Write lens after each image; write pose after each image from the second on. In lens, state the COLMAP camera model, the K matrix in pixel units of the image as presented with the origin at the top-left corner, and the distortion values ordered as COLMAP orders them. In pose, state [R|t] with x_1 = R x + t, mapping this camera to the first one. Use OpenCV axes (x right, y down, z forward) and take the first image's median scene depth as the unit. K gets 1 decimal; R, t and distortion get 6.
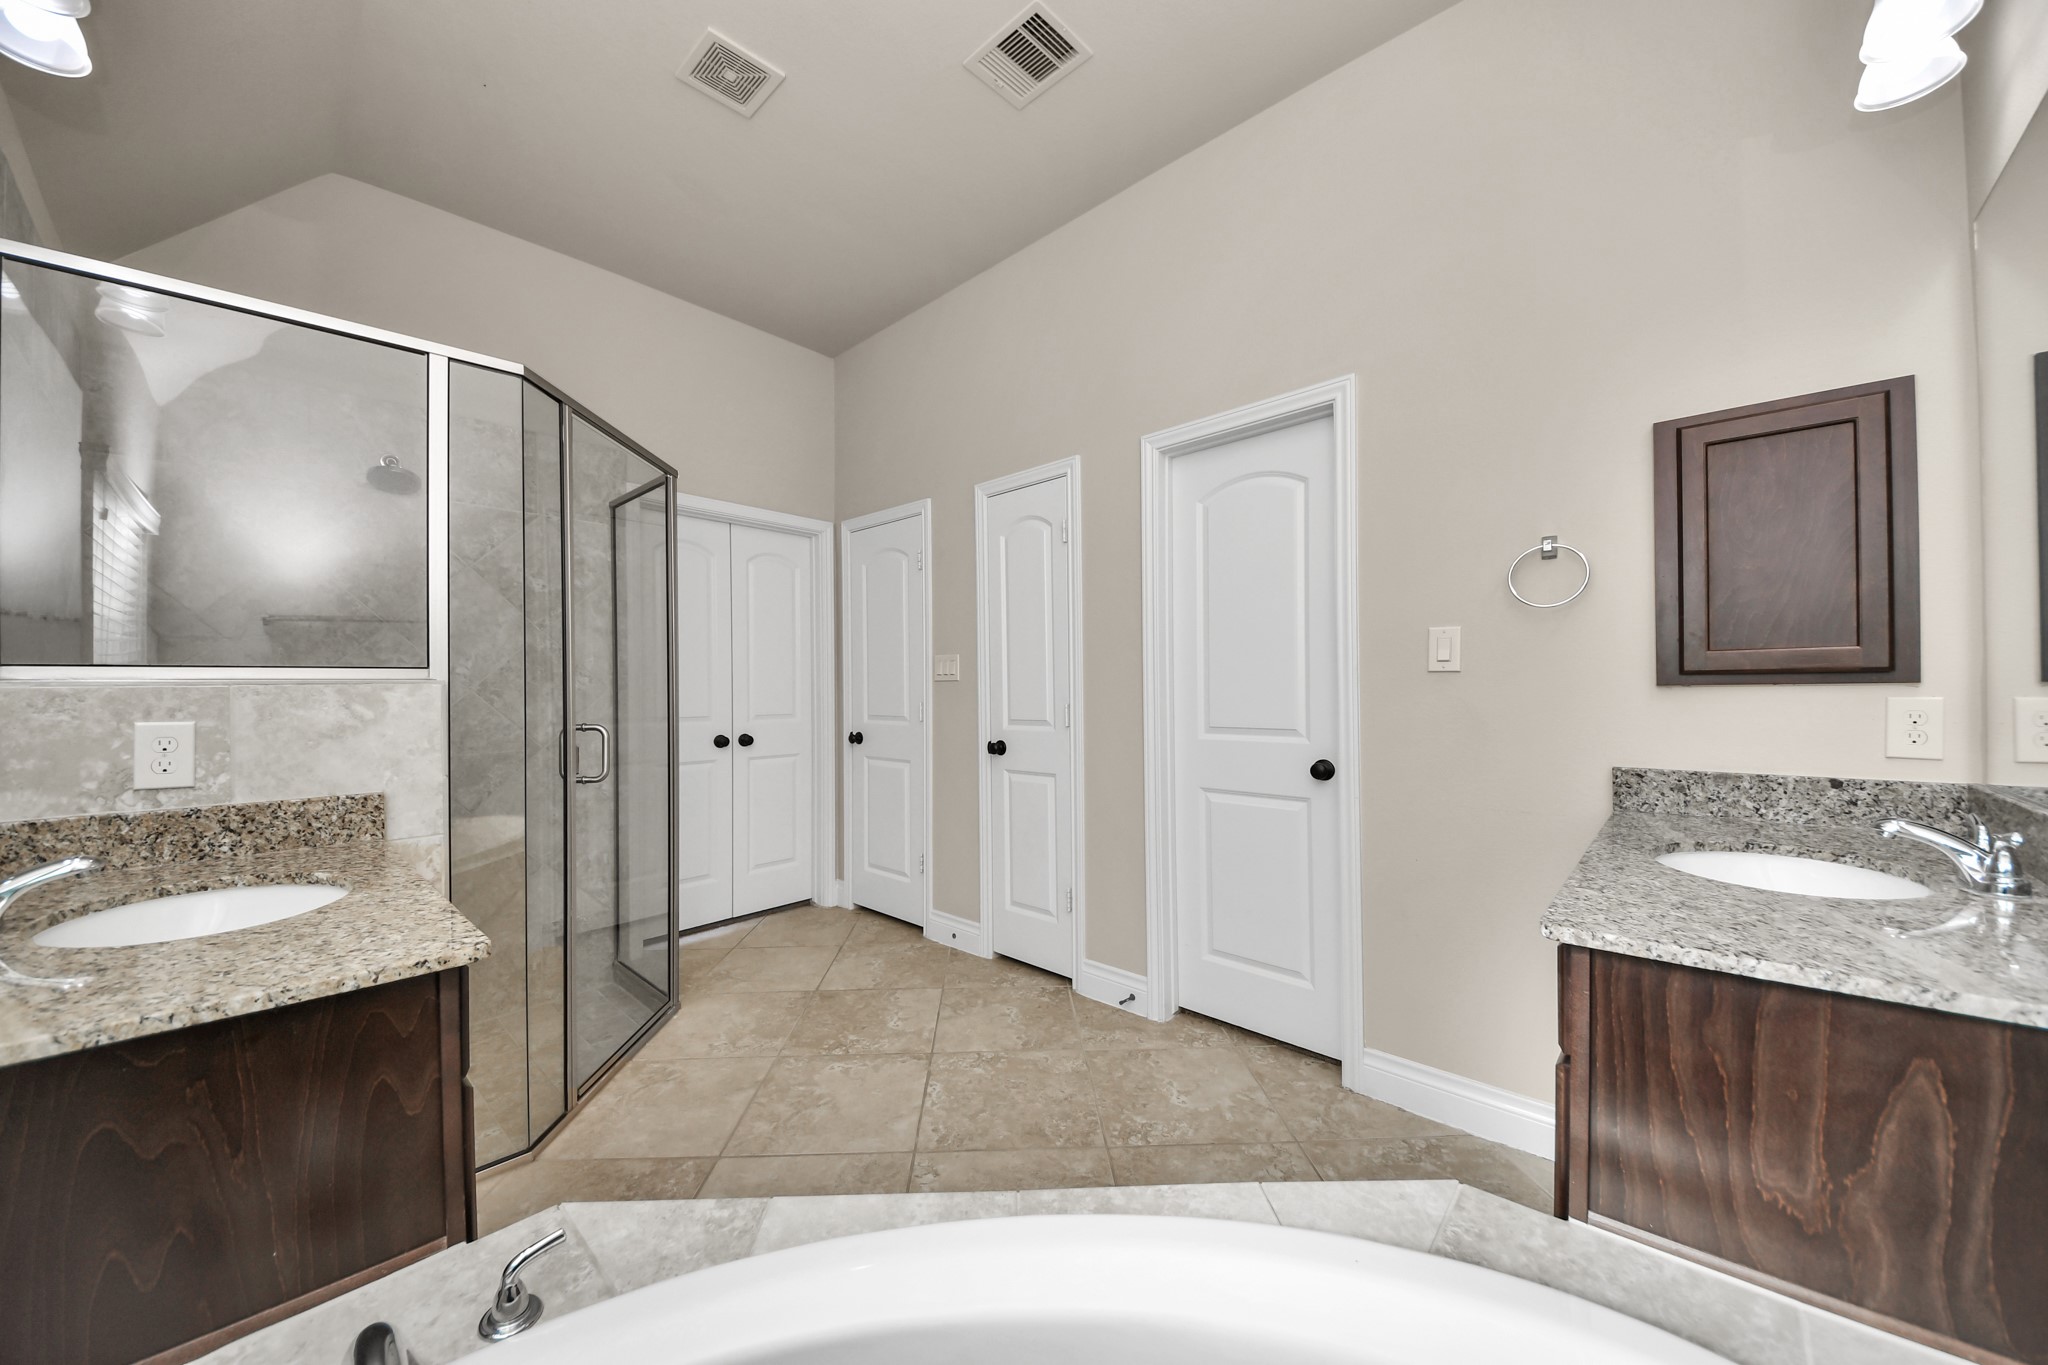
lens RADIAL K [[737.2, 0, 1024.0], [0, 737.2, 682.5], [0, 0, 1]] dist [0.022297, -0.010587]
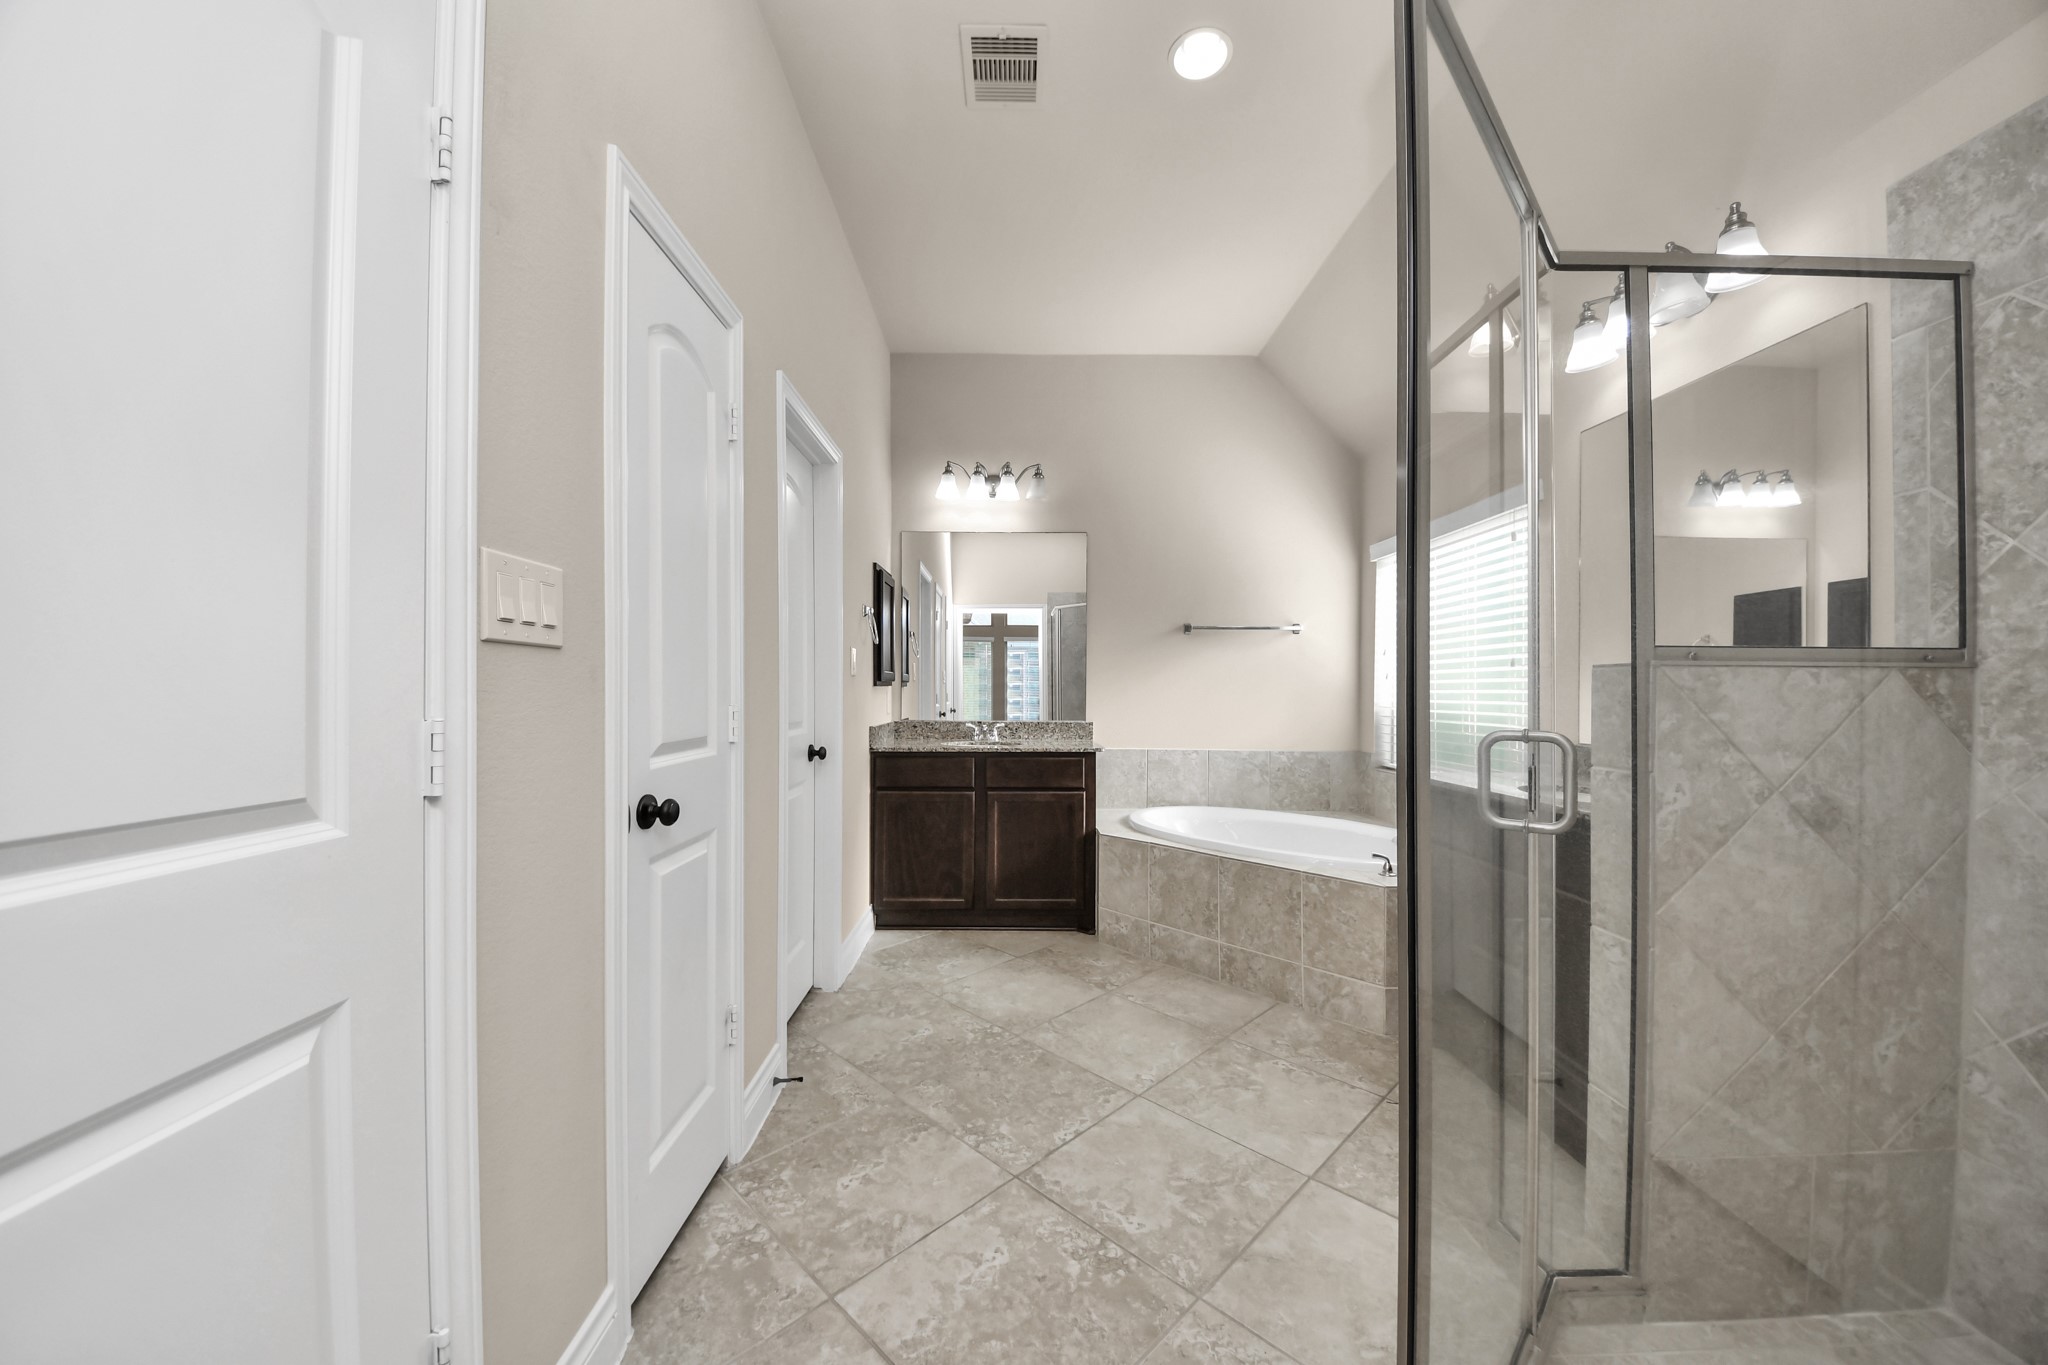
lens RADIAL K [[737.2, 0, 1024.0], [0, 737.2, 682.5], [0, 0, 1]] dist [0.022297, -0.010587]
pose [[-0.691644, 0.014499, 0.722093, -0.670199], [0.003564, 0.999855, -0.016663, 0.027419], [-0.722230, -0.008951, -0.691595, 1.516994]]
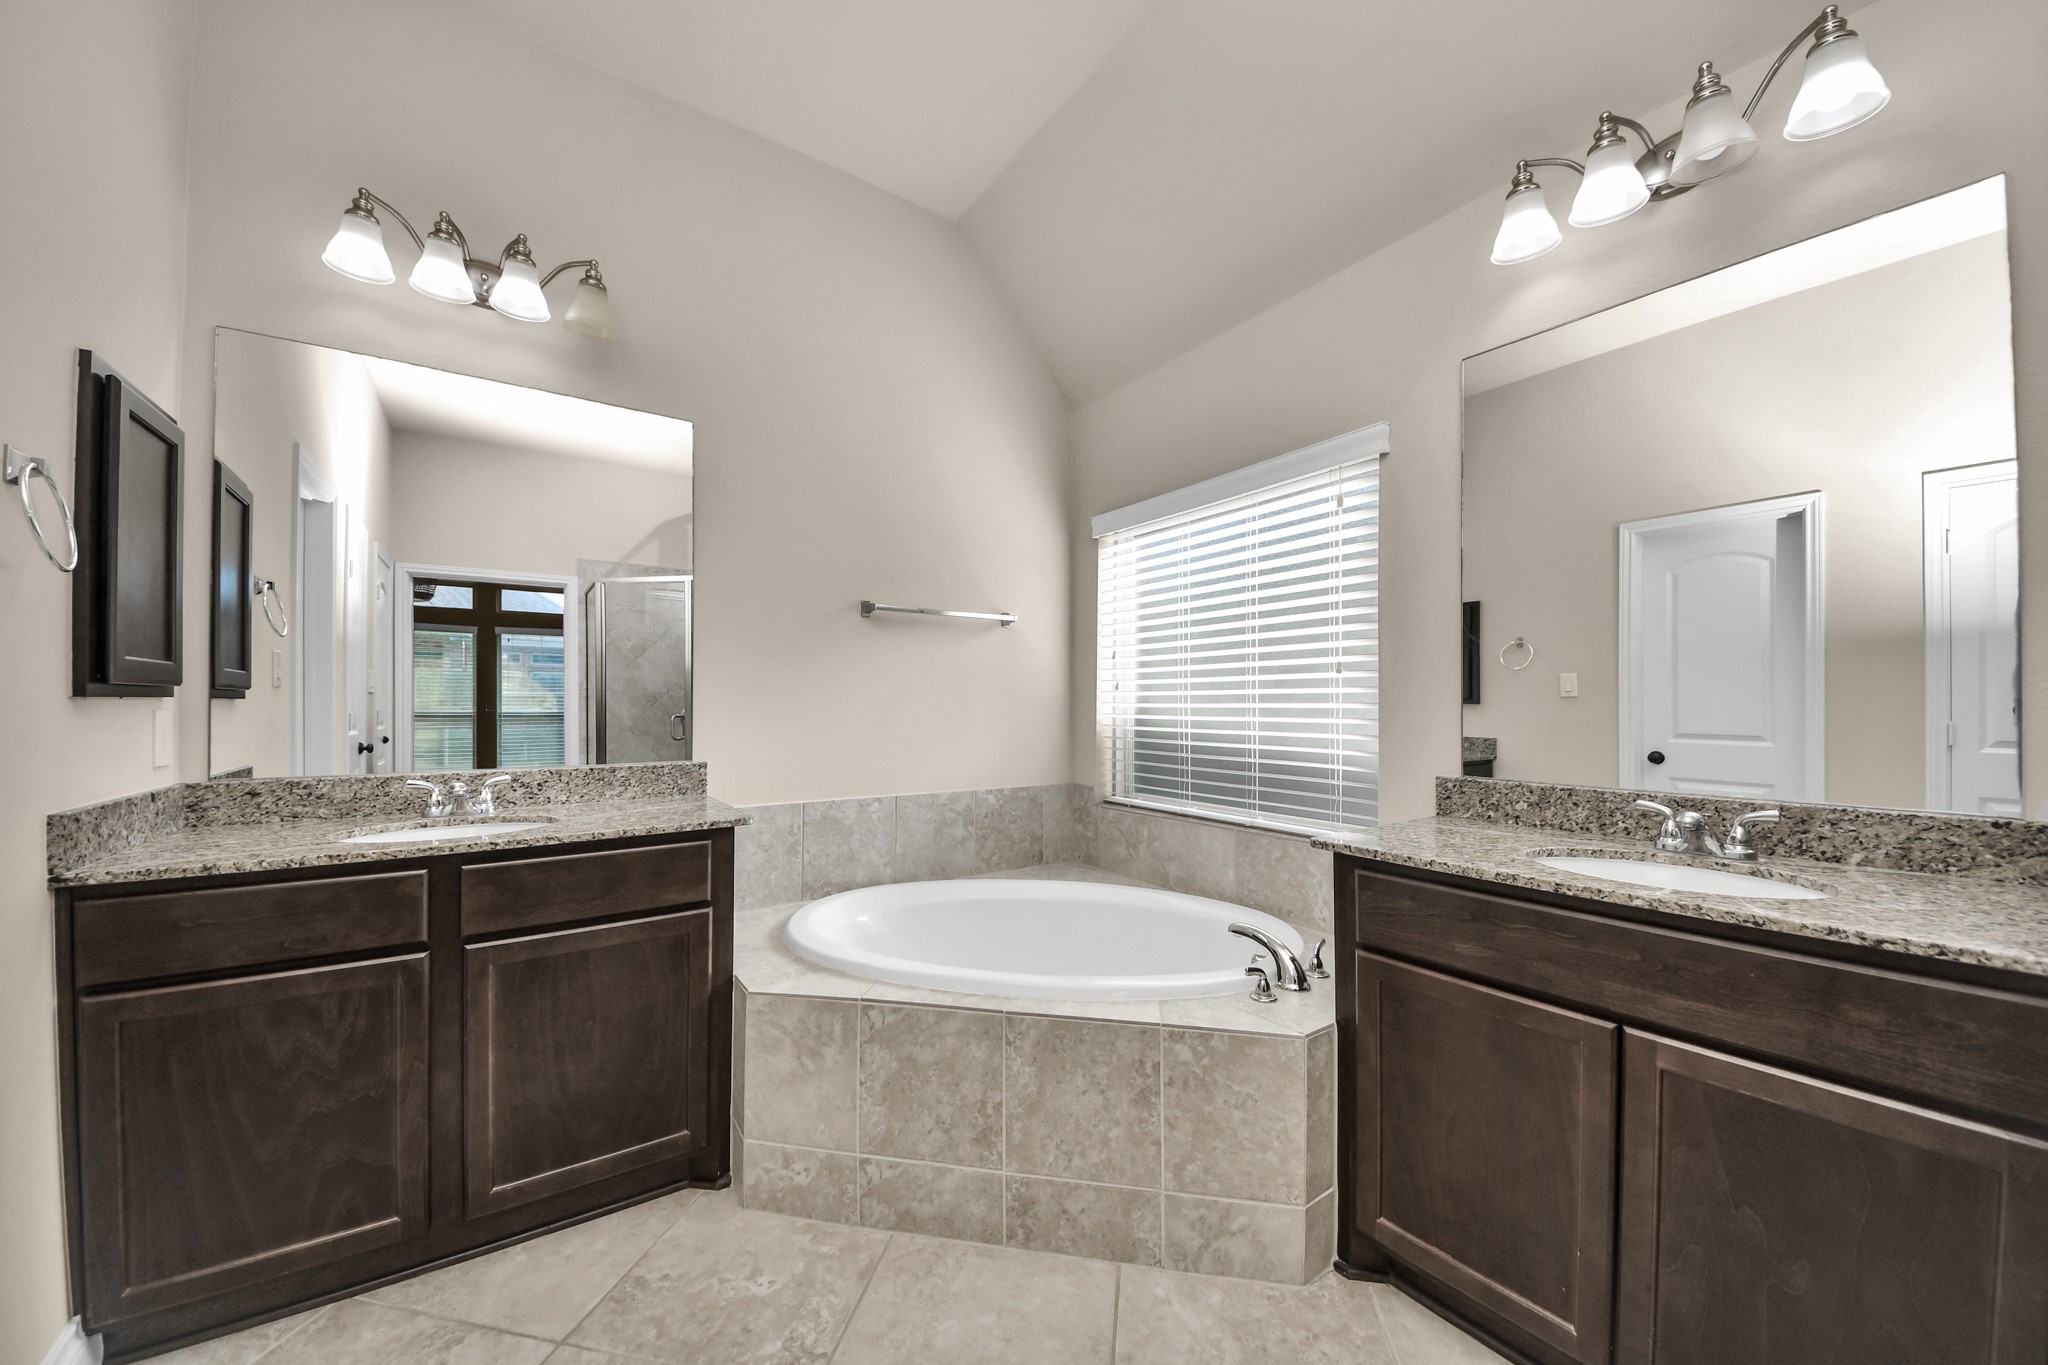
lens RADIAL K [[732.0, 0, 1021.6], [0, 732.0, 695.4], [0, 0, 1]] dist [0.028272, -0.020624]
pose [[-0.977998, 0.009231, 0.208411, -0.165482], [0.007023, 0.999911, -0.011333, 0.019922], [-0.208497, -0.009620, -0.977976, 1.082277]]
